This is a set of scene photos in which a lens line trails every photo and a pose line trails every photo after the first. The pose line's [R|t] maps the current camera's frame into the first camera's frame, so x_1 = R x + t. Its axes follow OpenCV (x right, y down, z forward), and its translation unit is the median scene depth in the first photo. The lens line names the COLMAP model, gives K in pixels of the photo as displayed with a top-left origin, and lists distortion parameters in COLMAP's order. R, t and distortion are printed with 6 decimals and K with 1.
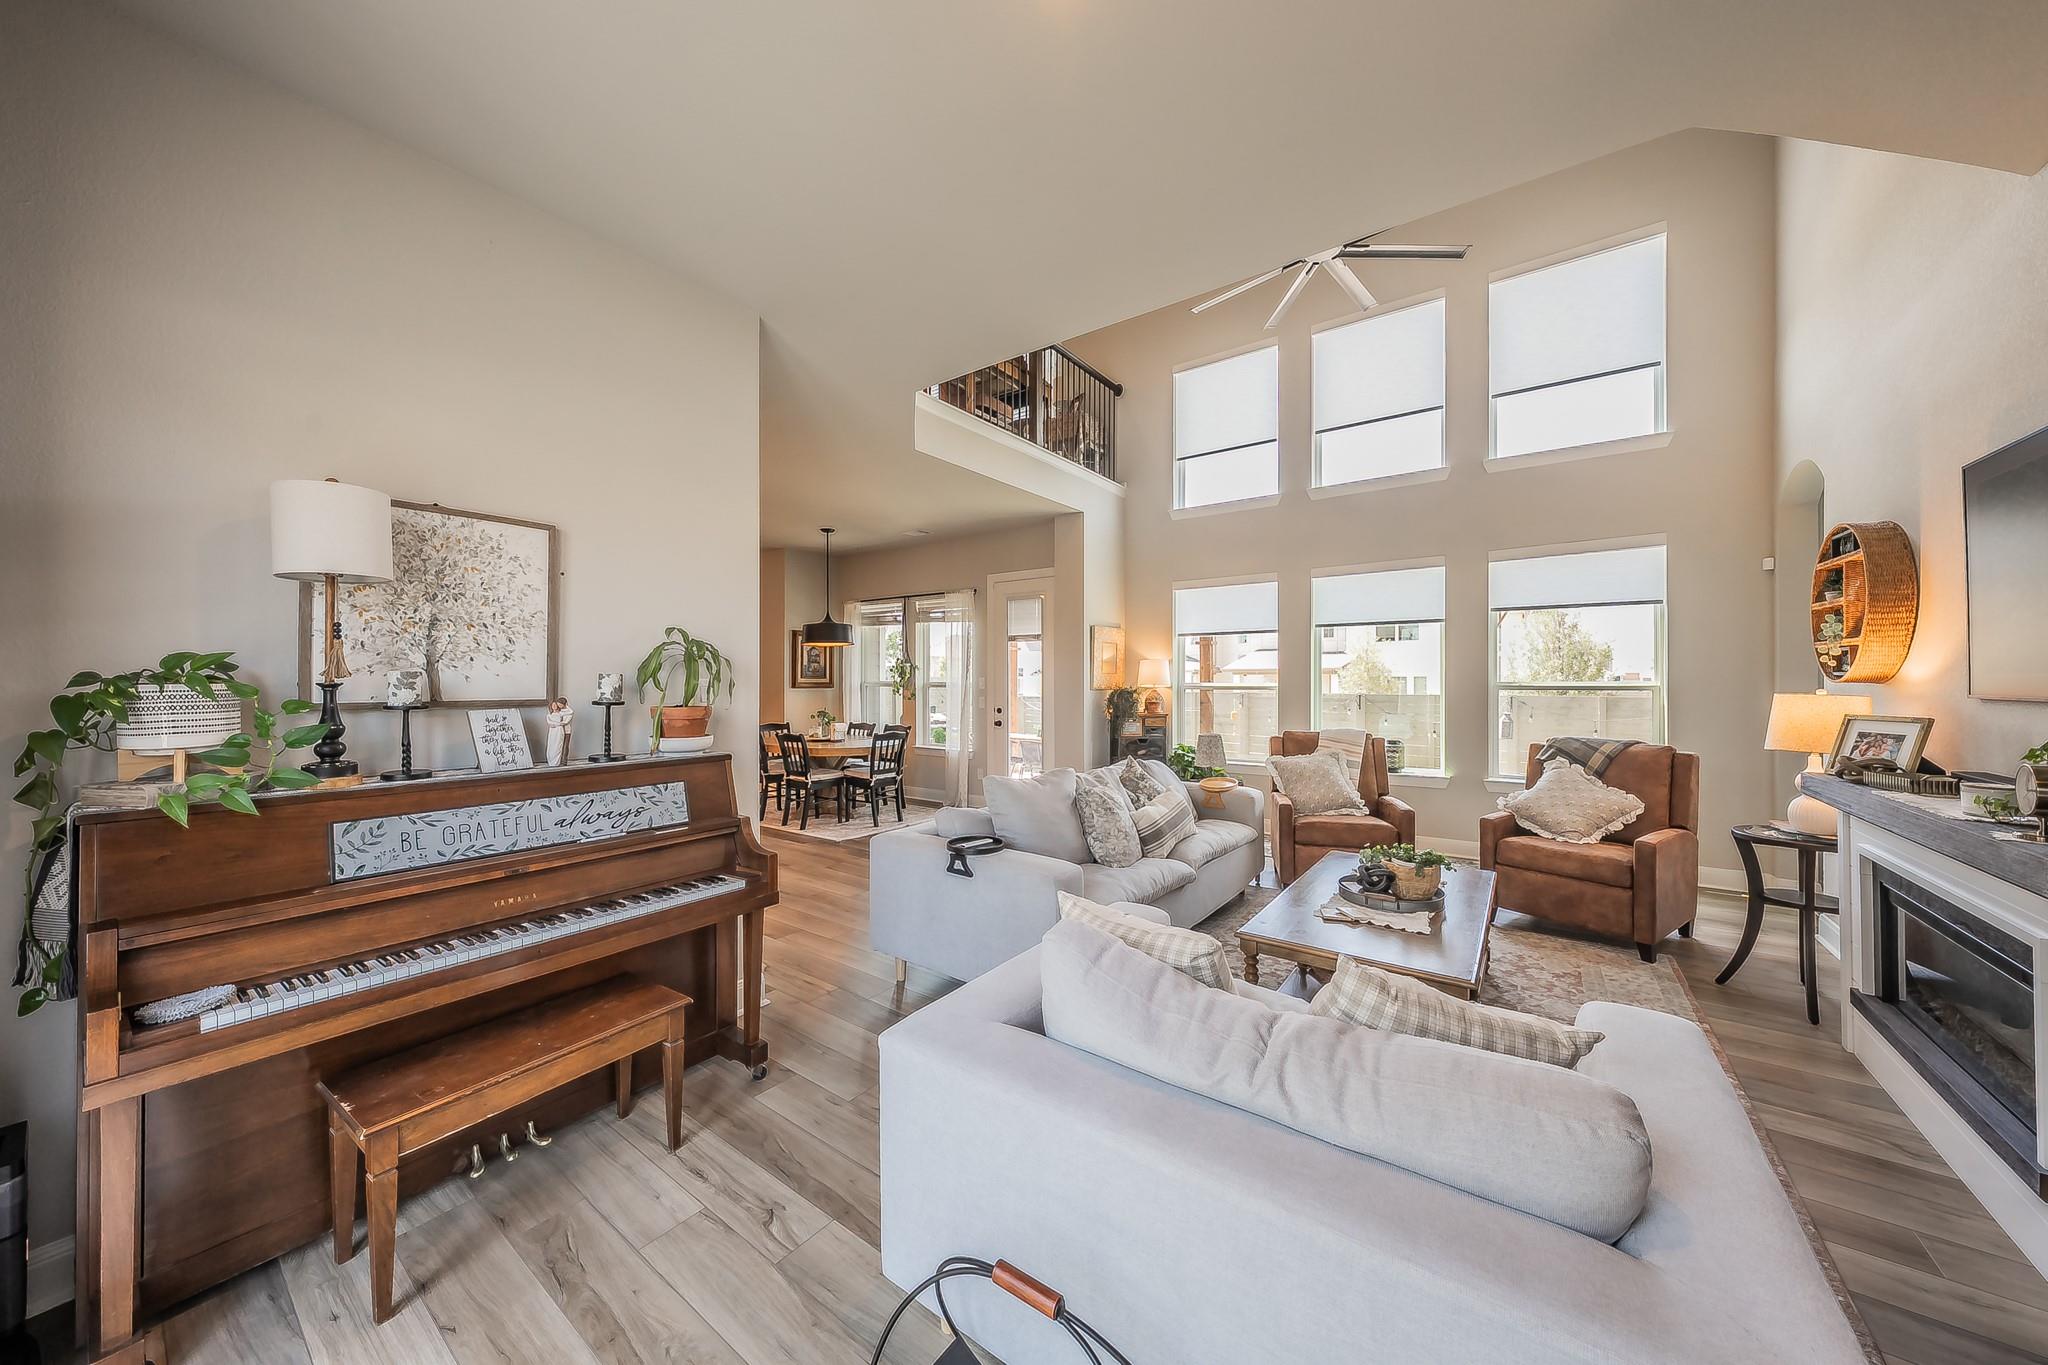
lens RADIAL K [[701.2, 0, 1021.9], [0, 701.2, 678.4], [0, 0, 1]] dist [-0.002885, -0.000139]
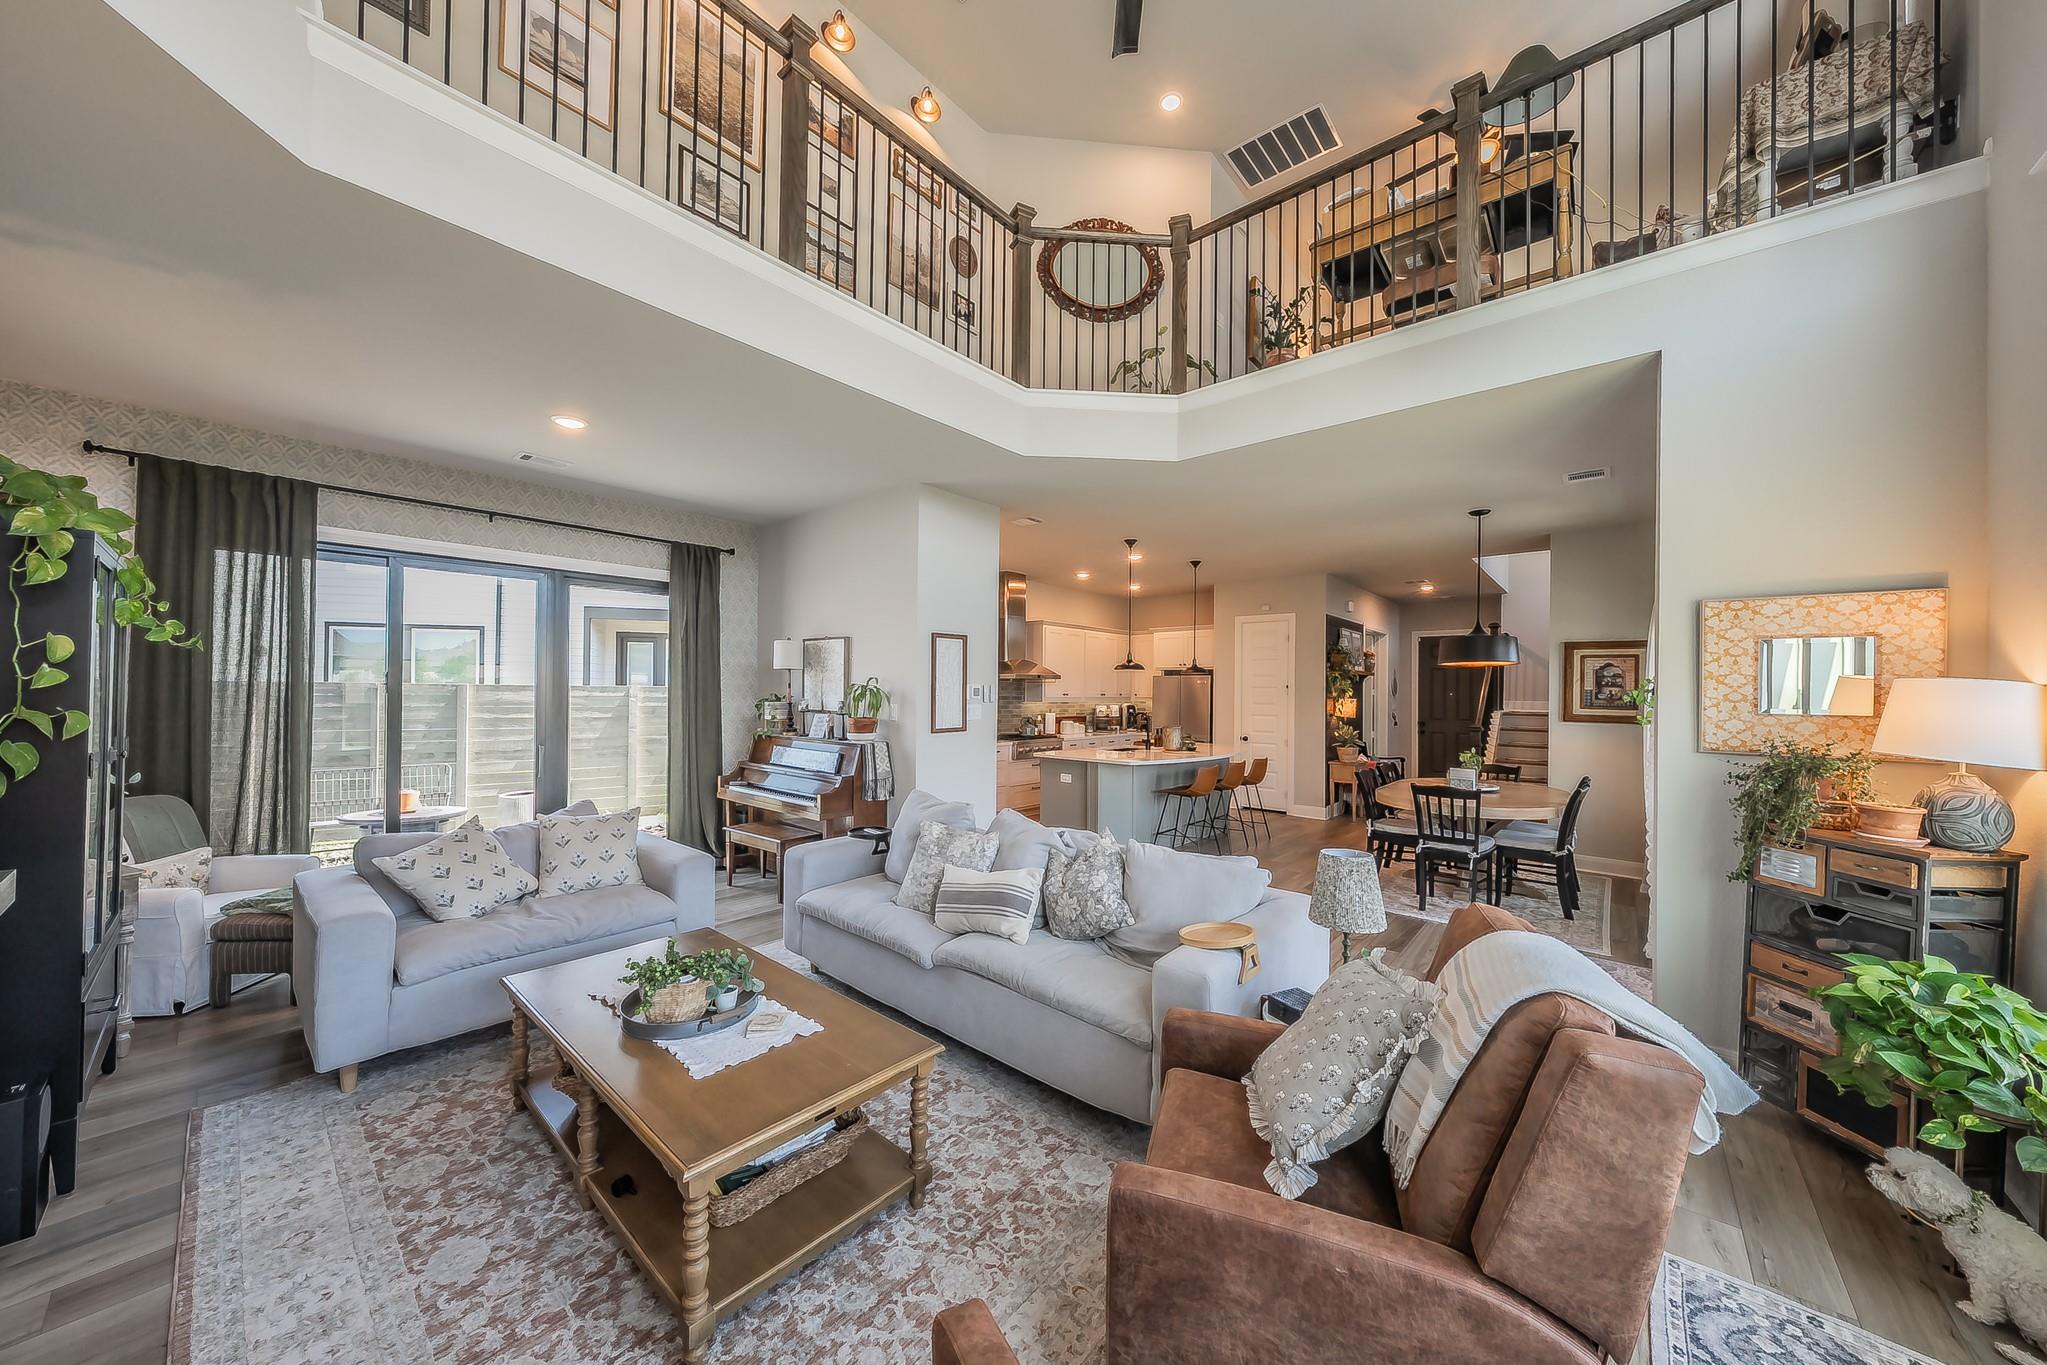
lens RADIAL K [[700.9, 0, 1019.6], [0, 700.9, 683.5], [0, 0, 1]] dist [-0.002885, -0.000139]
pose [[-0.056272, -0.004708, -0.998404, 0.497624], [-0.009272, 0.999948, -0.004192, -0.020117], [0.998372, 0.009021, -0.056312, 0.544082]]
